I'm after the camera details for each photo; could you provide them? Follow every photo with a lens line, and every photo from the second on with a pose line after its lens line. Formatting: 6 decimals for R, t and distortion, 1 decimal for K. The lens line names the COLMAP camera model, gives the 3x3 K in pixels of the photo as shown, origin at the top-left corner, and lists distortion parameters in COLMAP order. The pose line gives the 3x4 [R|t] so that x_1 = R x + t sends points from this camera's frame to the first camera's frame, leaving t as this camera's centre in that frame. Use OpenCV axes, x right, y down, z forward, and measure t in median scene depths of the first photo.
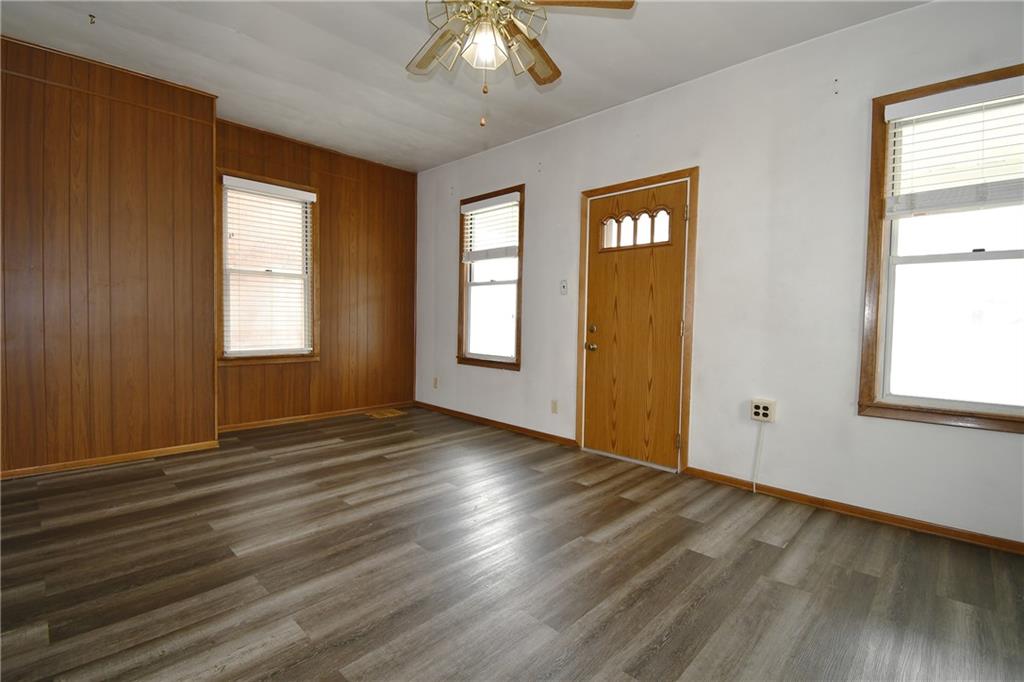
lens RADIAL K [[457.2, 0, 519.6], [0, 457.2, 339.6], [0, 0, 1]] dist [0.007456, -0.013076]
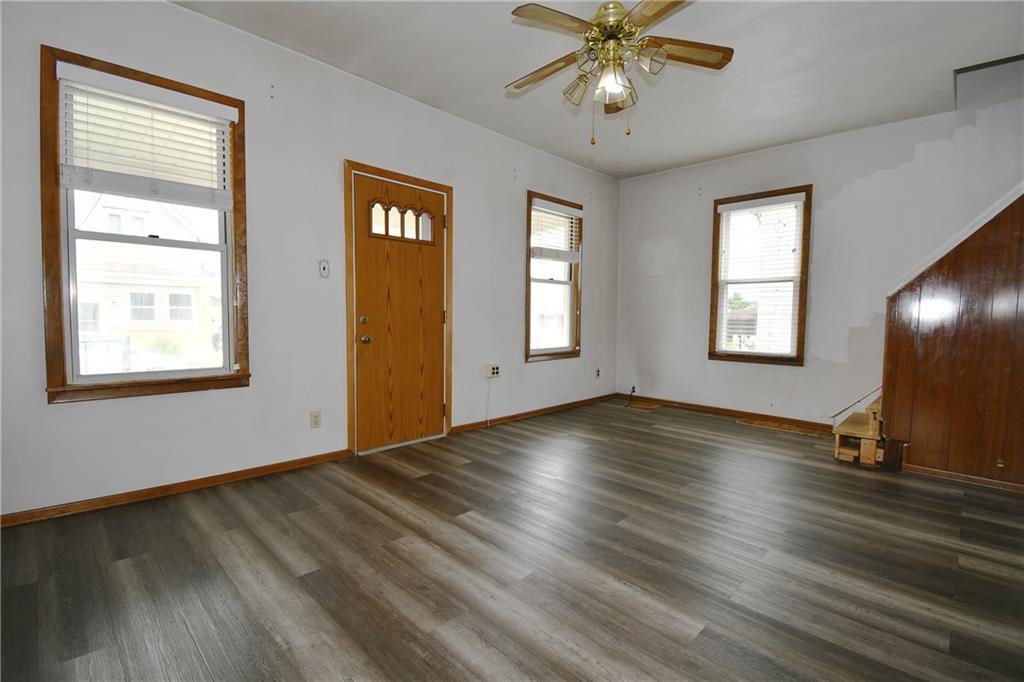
lens RADIAL K [[457.2, 0, 499.7], [0, 457.2, 334.4], [0, 0, 1]] dist [0.007456, -0.013076]
pose [[0.046730, -0.064731, 0.996808, -0.820215], [0.023305, 0.997697, 0.063697, -0.050677], [-0.998636, 0.020254, 0.048131, 0.768605]]
